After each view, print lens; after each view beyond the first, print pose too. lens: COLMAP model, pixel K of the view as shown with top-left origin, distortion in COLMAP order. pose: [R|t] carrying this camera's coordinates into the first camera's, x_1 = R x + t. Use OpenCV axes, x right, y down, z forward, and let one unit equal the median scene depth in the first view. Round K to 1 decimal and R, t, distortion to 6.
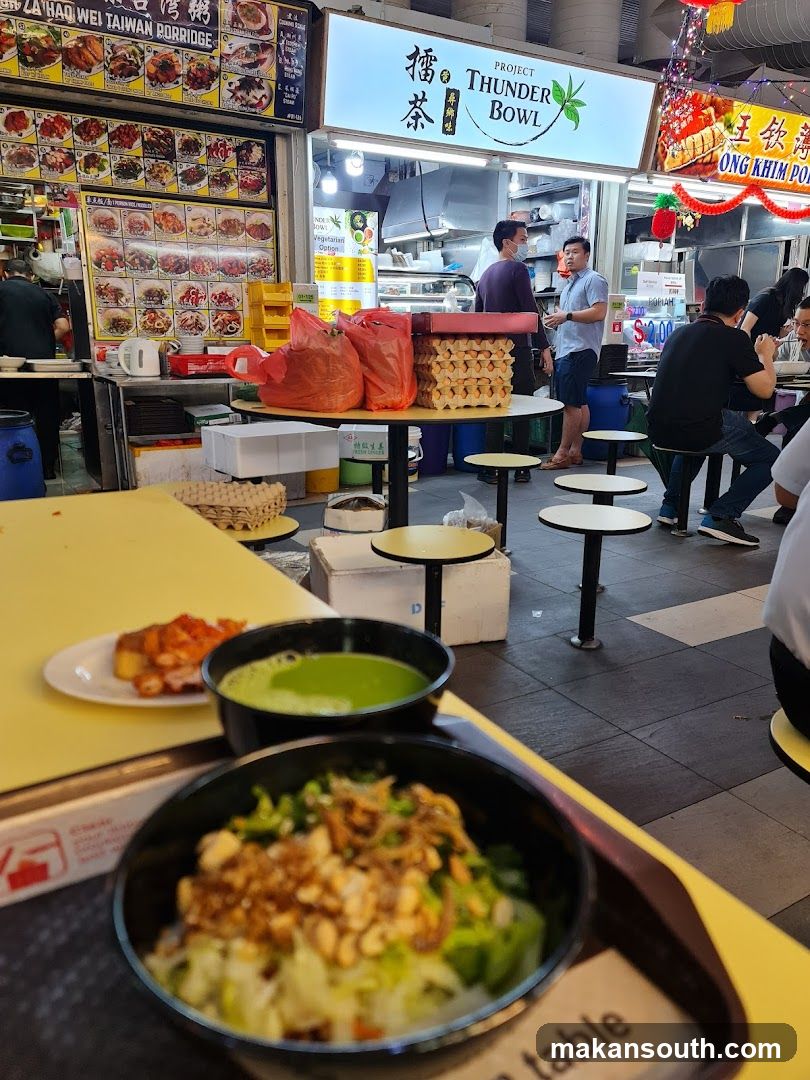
lens RADIAL K [[777.6, 0, 407.0], [0, 777.6, 538.8], [0, 0, 1]] dist [0.014105, 0.001616]
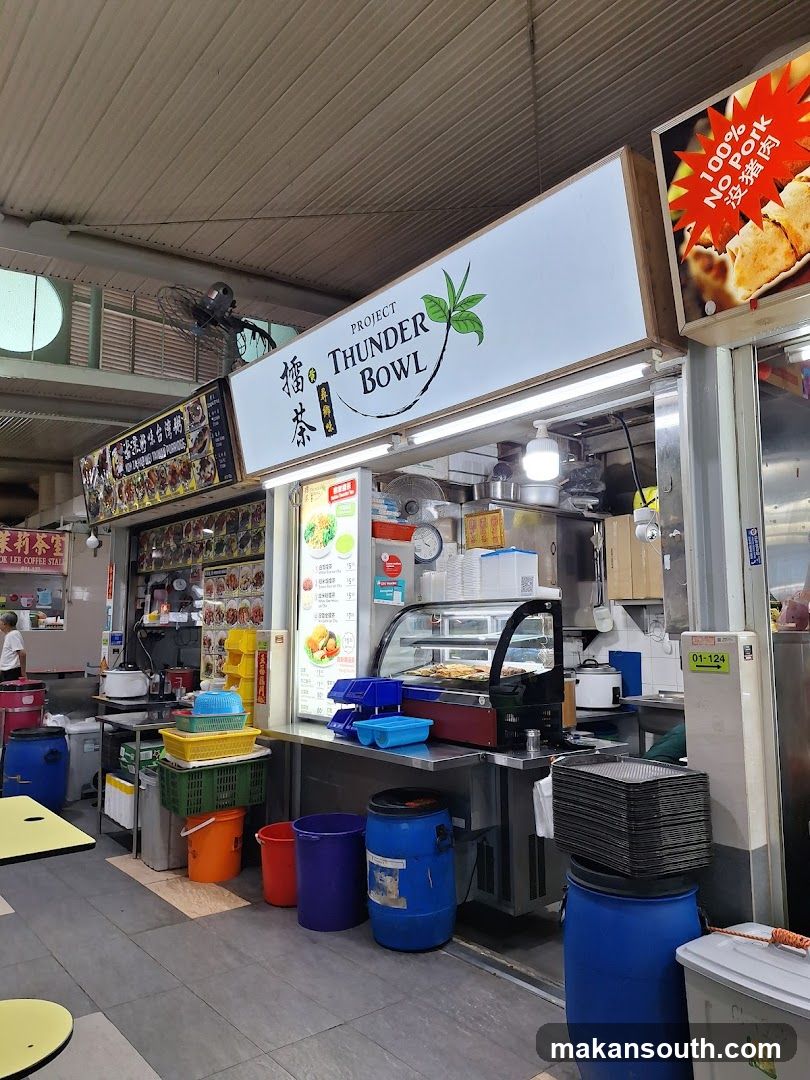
lens RADIAL K [[777.6, 0, 406.0], [0, 777.6, 544.4], [0, 0, 1]] dist [0.014105, 0.001616]
pose [[0.141133, -0.116698, -0.983089, 0.787985], [-0.260105, 0.953770, -0.150559, -0.326379], [0.955210, 0.276955, 0.104255, 1.024531]]
